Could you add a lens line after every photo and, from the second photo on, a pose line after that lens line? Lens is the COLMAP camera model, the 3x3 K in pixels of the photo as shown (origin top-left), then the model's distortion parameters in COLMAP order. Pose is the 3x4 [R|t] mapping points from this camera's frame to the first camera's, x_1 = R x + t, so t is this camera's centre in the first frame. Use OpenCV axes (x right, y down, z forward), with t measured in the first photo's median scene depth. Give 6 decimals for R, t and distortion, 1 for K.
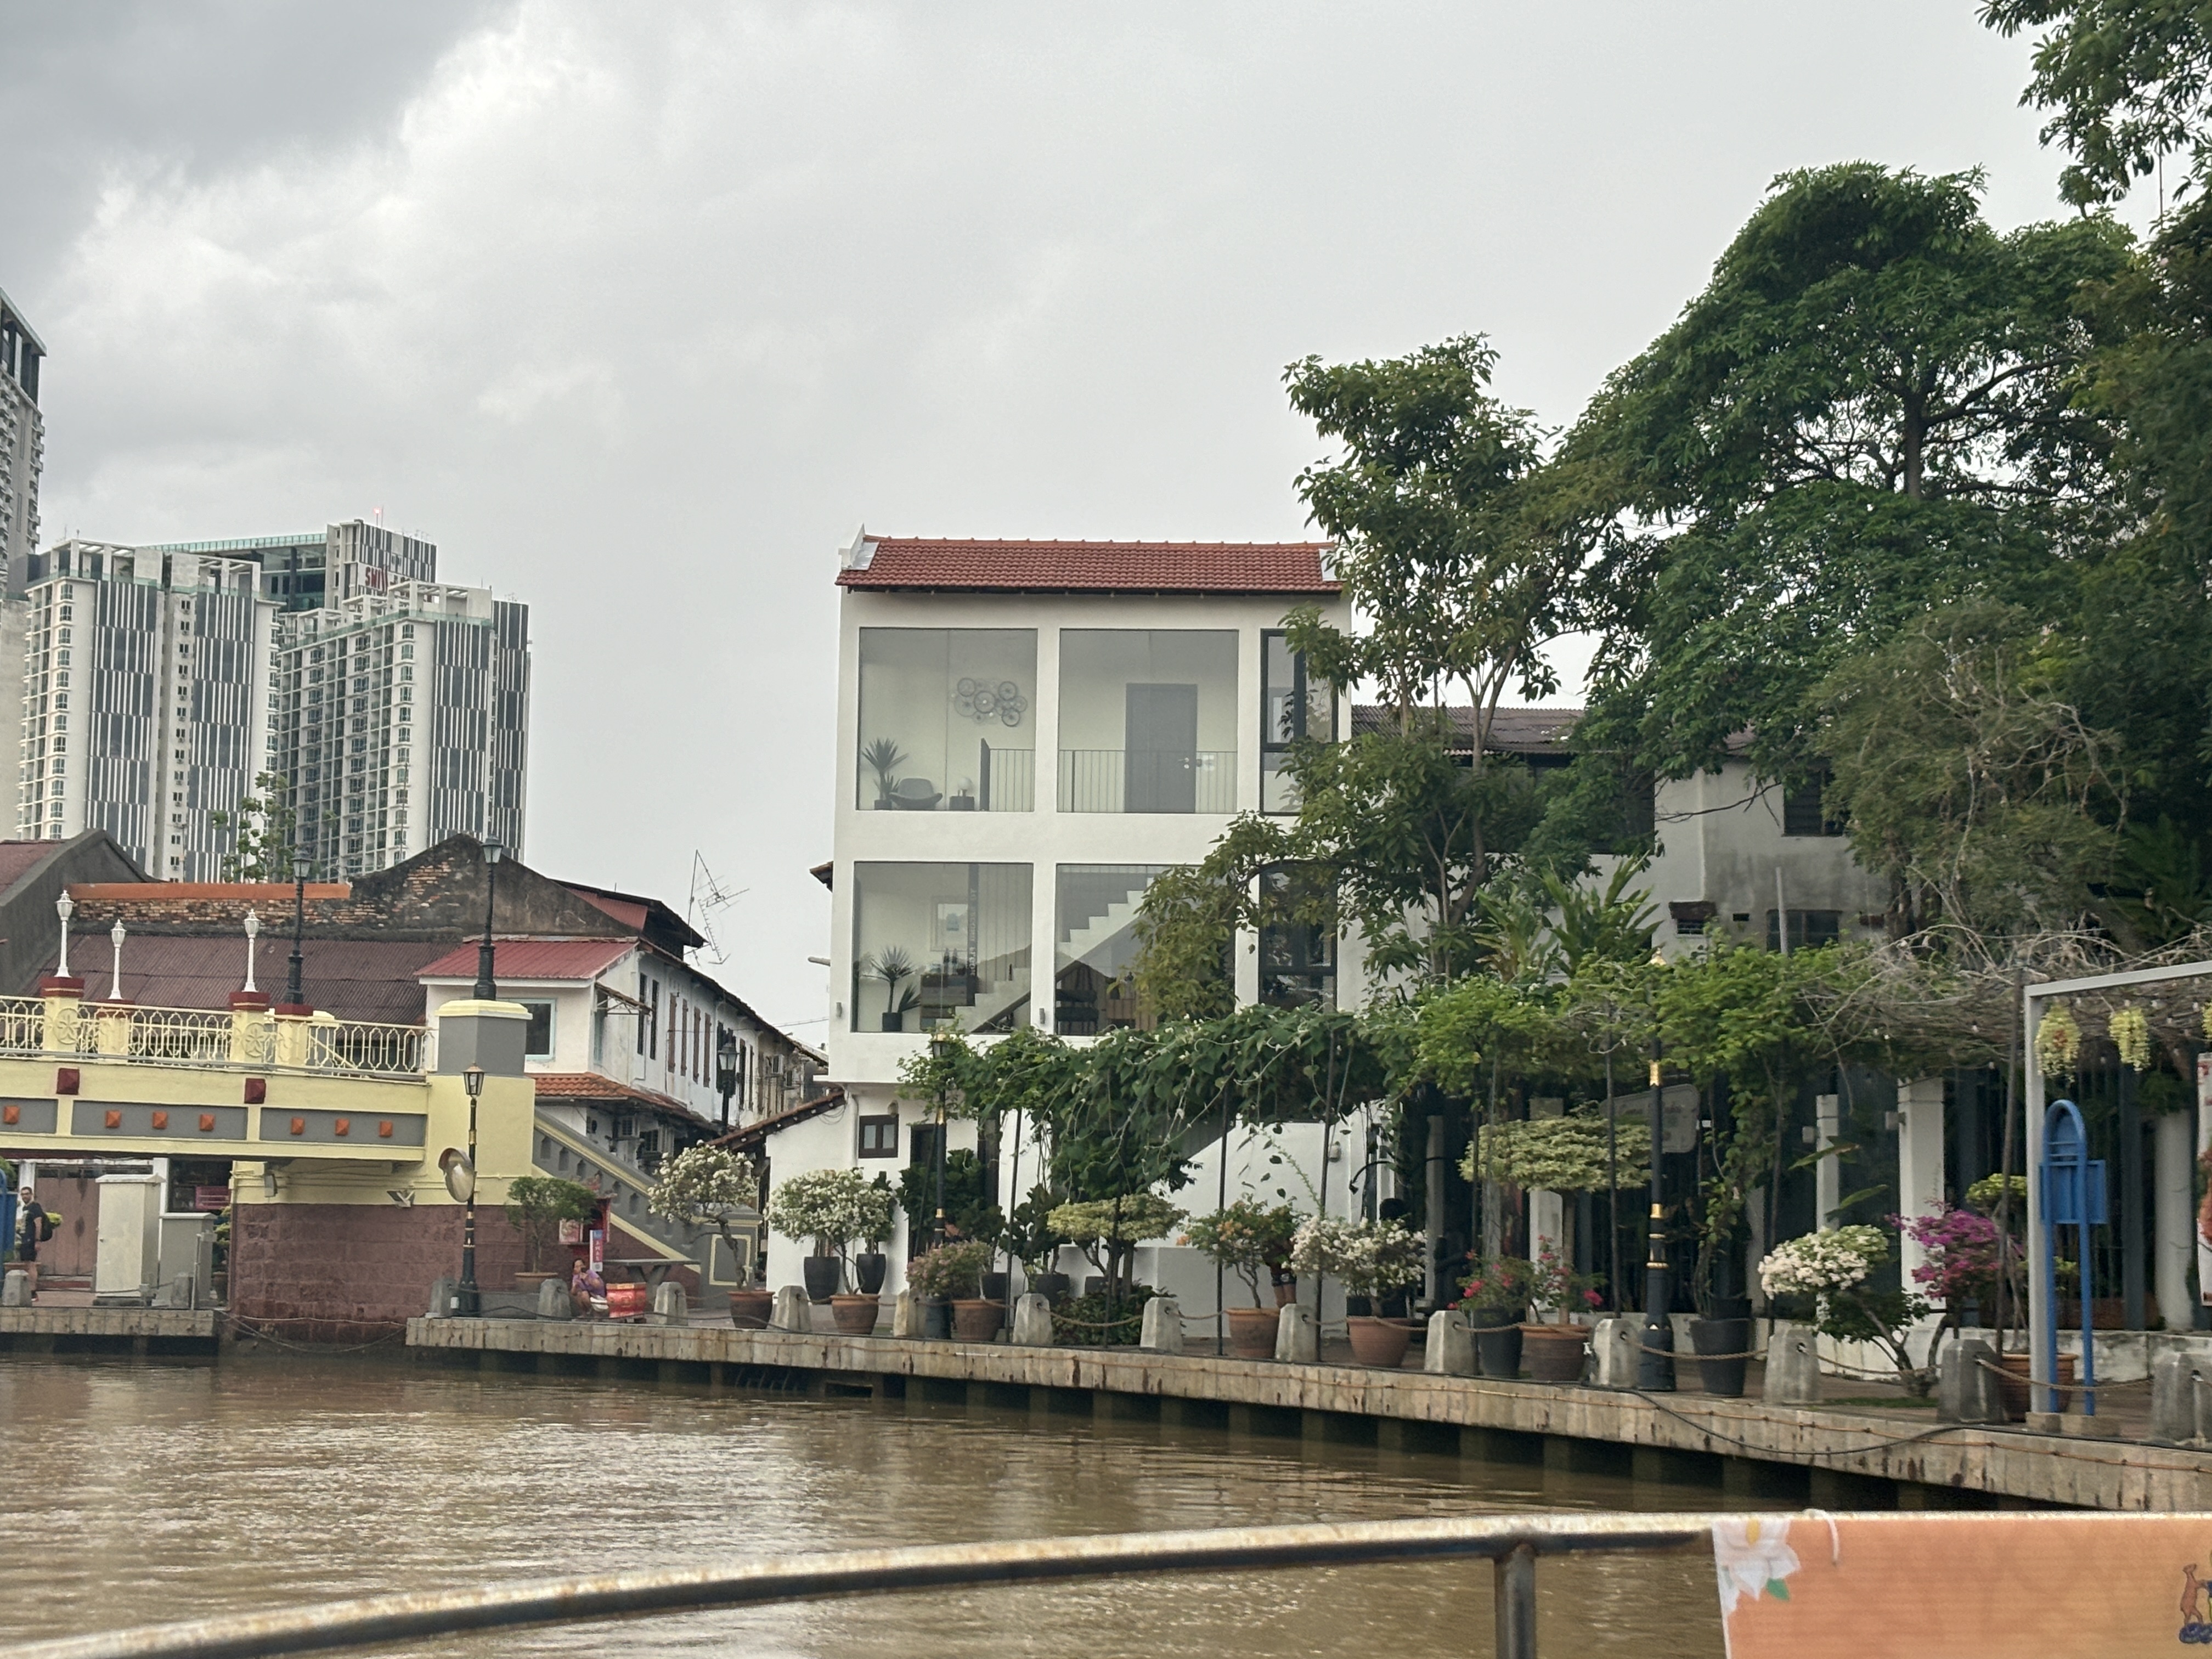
lens RADIAL K [[3828.1, 0, 1097.1], [0, 3828.1, 817.7], [0, 0, 1]] dist [0.277587, -1.237856]
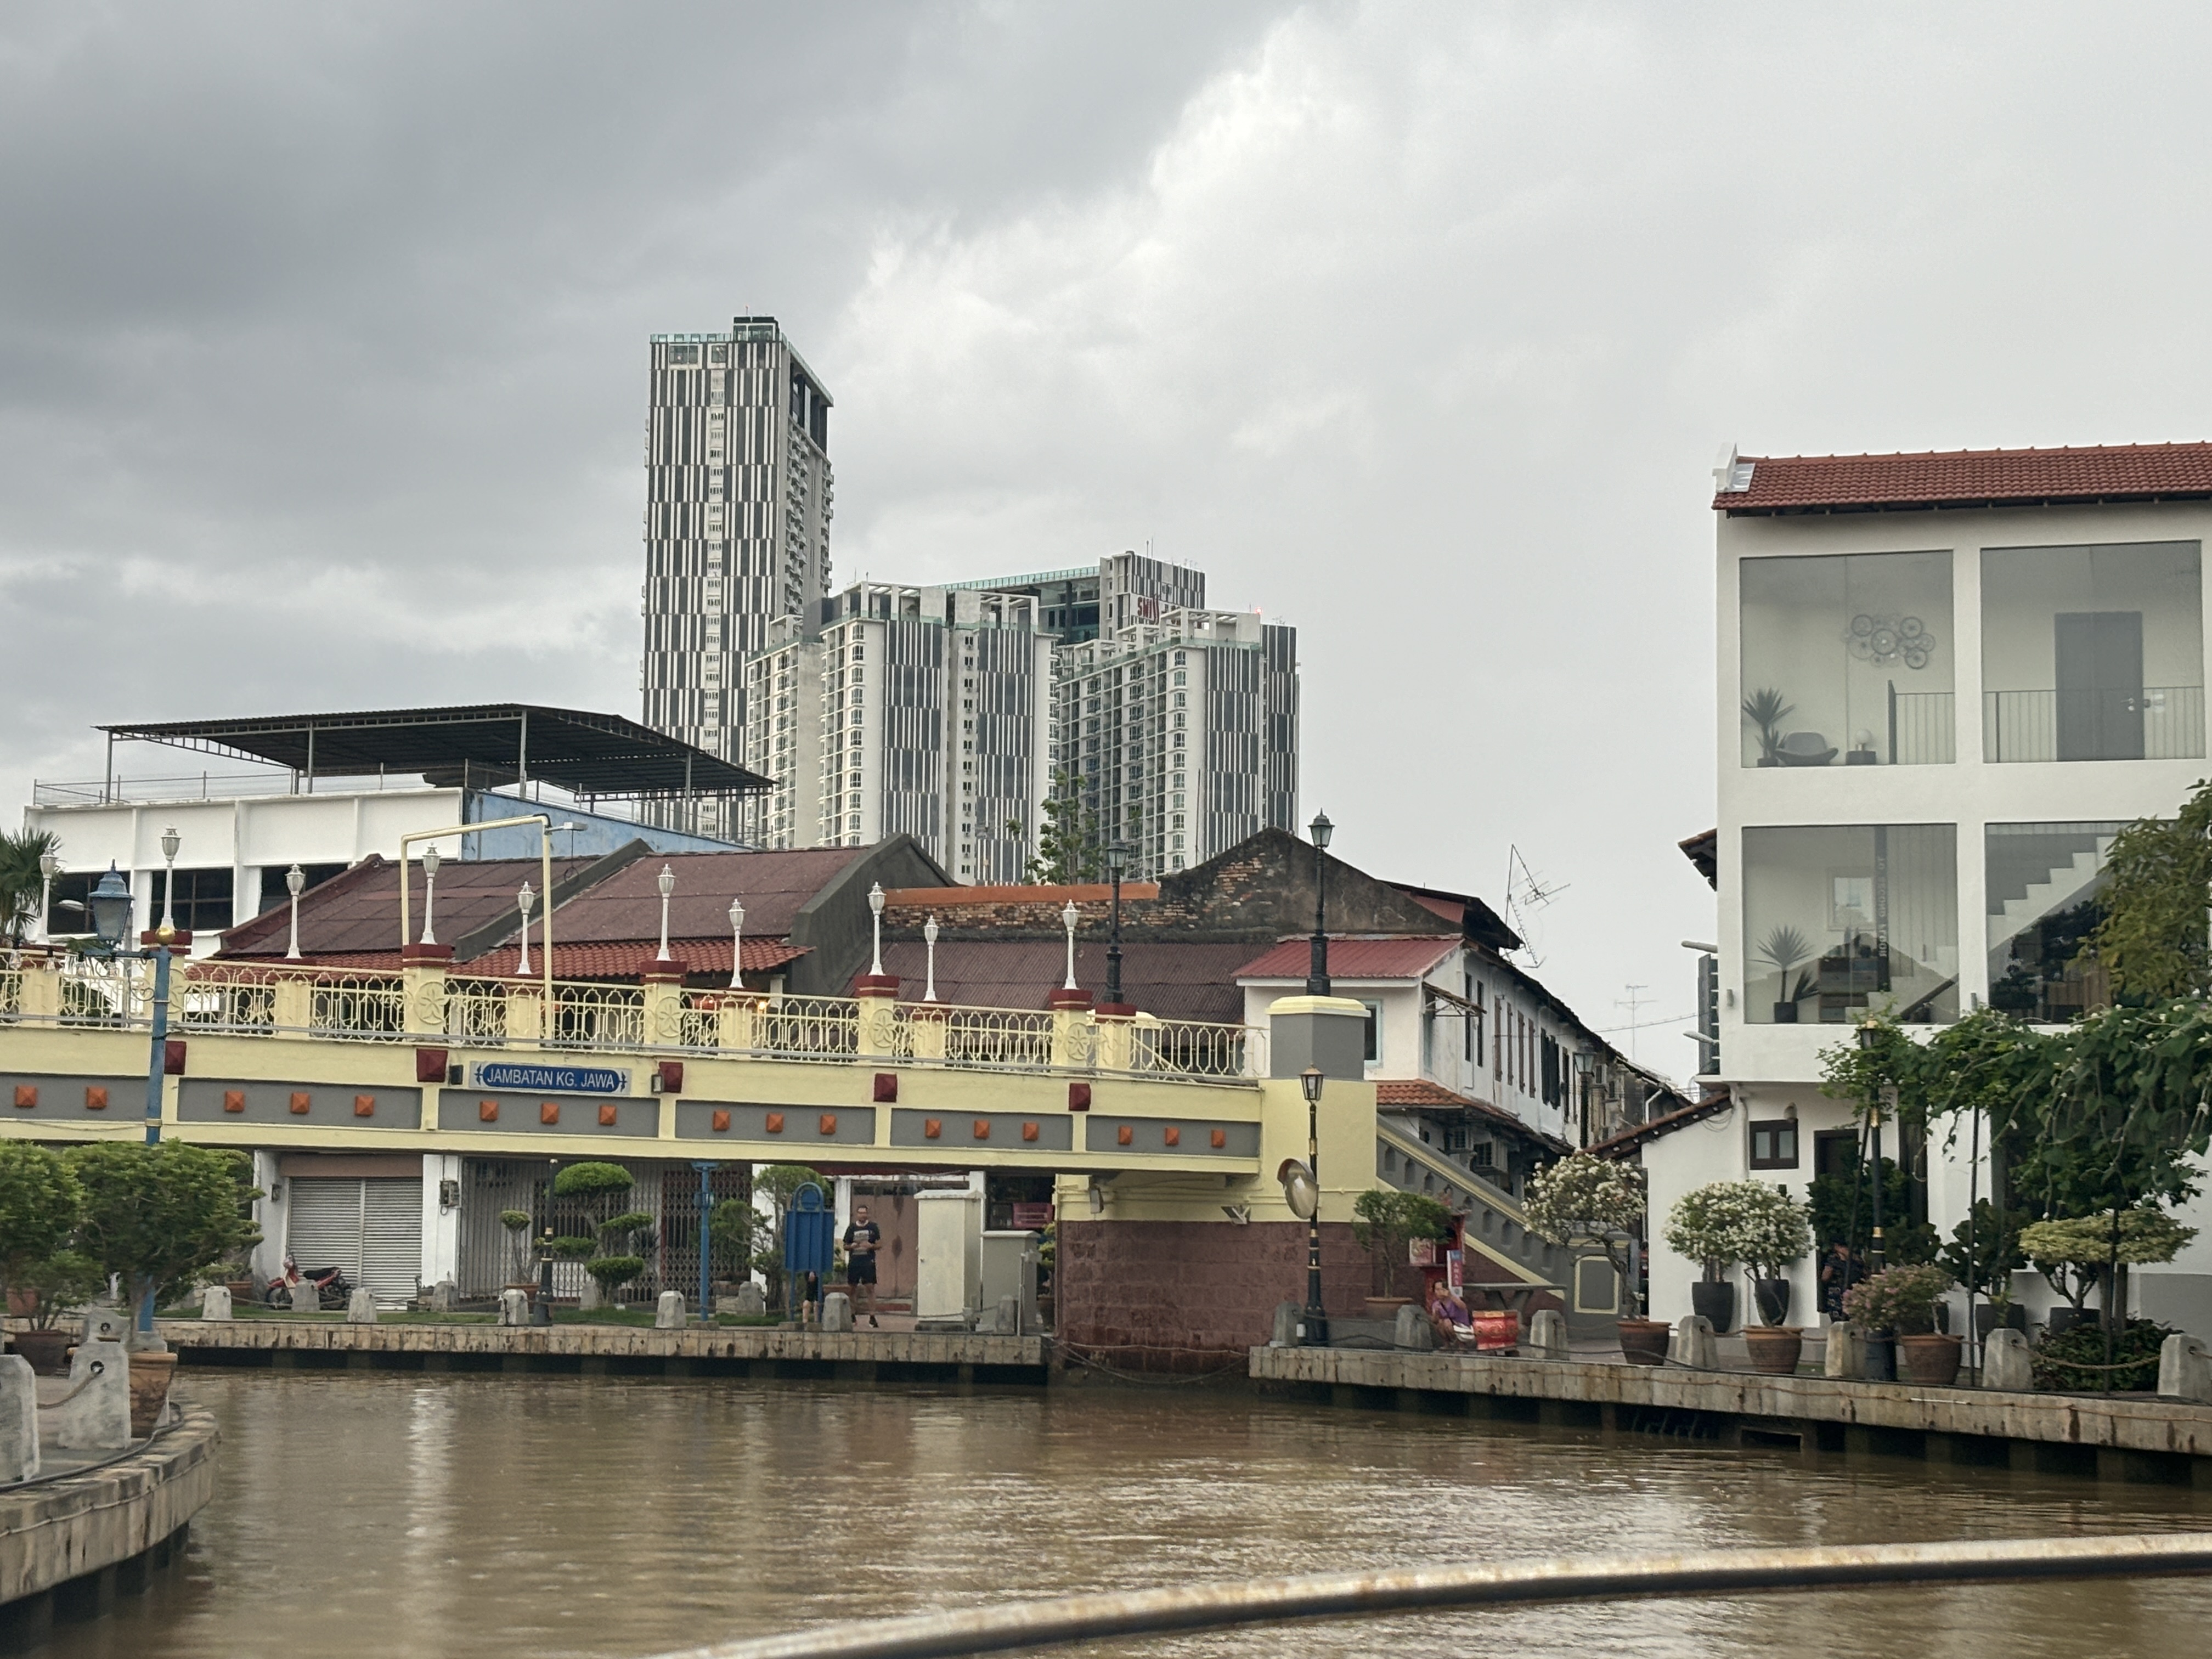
lens RADIAL K [[3828.1, 0, 1097.1], [0, 3828.1, 817.7], [0, 0, 1]] dist [0.277587, -1.237856]
pose [[0.980031, -0.027529, -0.196930, -0.031389], [0.026438, 0.999617, -0.008167, 0.011433], [0.197079, 0.002797, 0.980384, 0.105152]]
